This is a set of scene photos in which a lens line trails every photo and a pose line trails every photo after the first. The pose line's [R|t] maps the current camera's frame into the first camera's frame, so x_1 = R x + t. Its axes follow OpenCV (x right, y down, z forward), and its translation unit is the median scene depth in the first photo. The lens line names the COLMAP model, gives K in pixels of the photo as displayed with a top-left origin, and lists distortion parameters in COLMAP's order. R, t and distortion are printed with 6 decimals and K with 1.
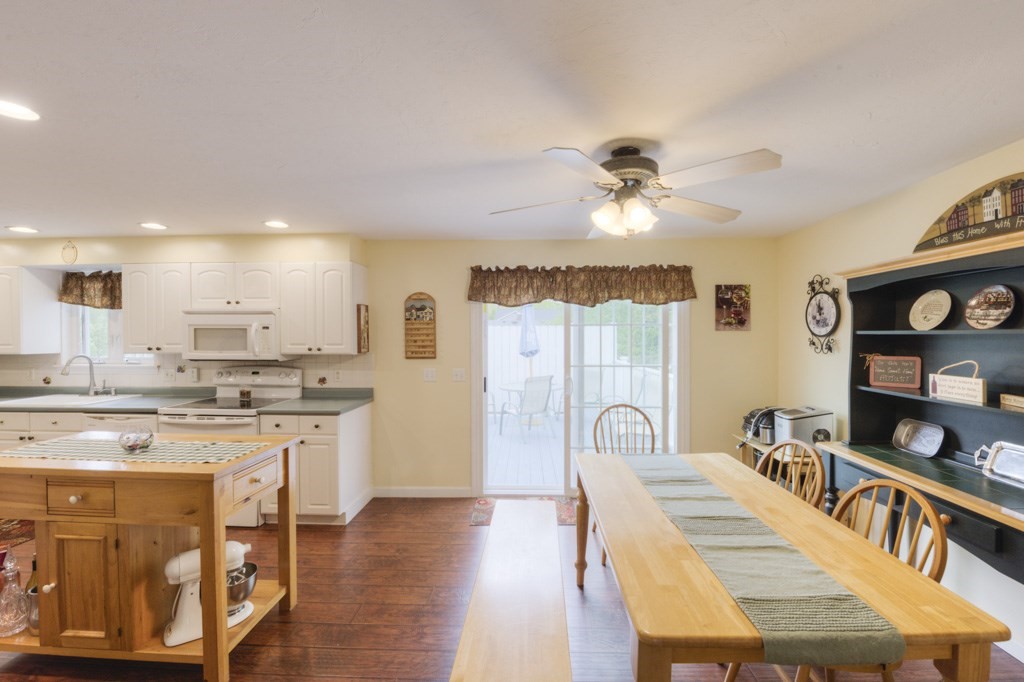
lens RADIAL K [[413.3, 0, 516.2], [0, 413.3, 340.3], [0, 0, 1]] dist [-0.001759, -0.007366]
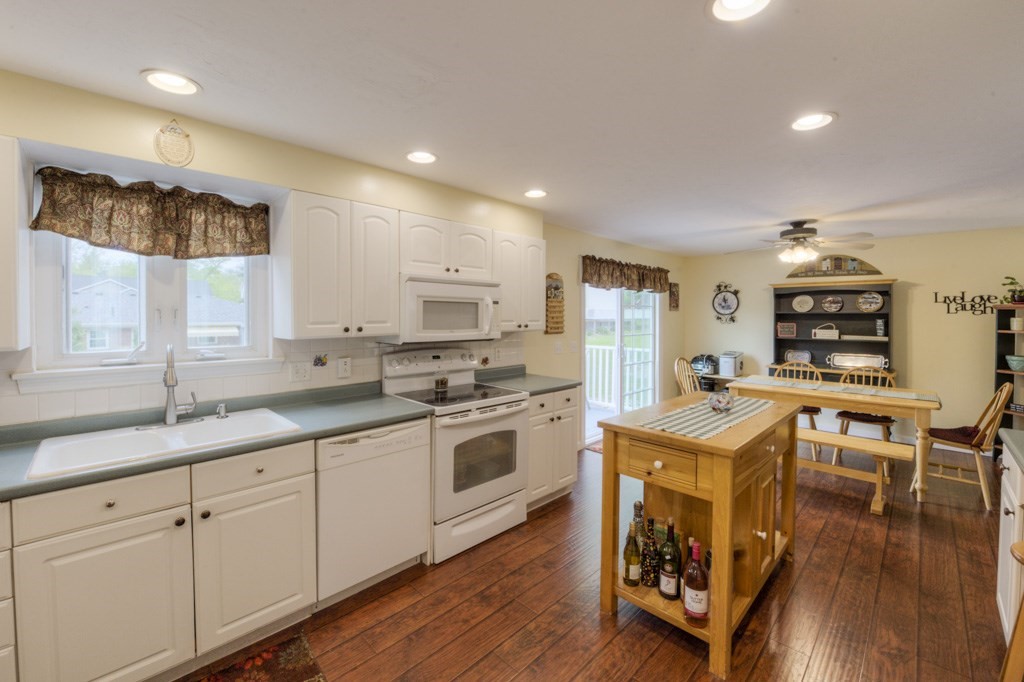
lens RADIAL K [[398.1, 0, 554.7], [0, 398.1, 322.3], [0, 0, 1]] dist [-0.000935, -0.006365]
pose [[0.678229, -0.010958, 0.734768, -1.121131], [0.004787, 0.999933, 0.010494, 0.003649], [-0.734835, -0.003600, 0.678237, 0.320507]]
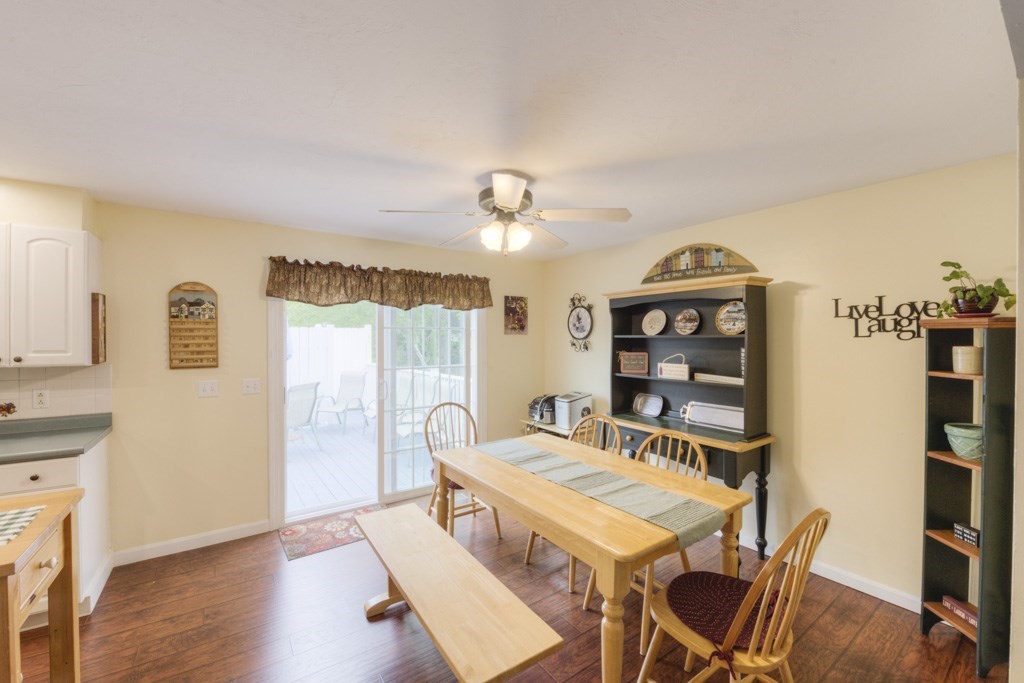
lens RADIAL K [[413.3, 0, 516.2], [0, 413.3, 340.8], [0, 0, 1]] dist [-0.001759, -0.007366]
pose [[0.803141, -0.002485, 0.595784, -0.230895], [0.006020, 0.999974, -0.003945, 0.000041], [-0.595759, 0.006755, 0.803135, 0.031796]]
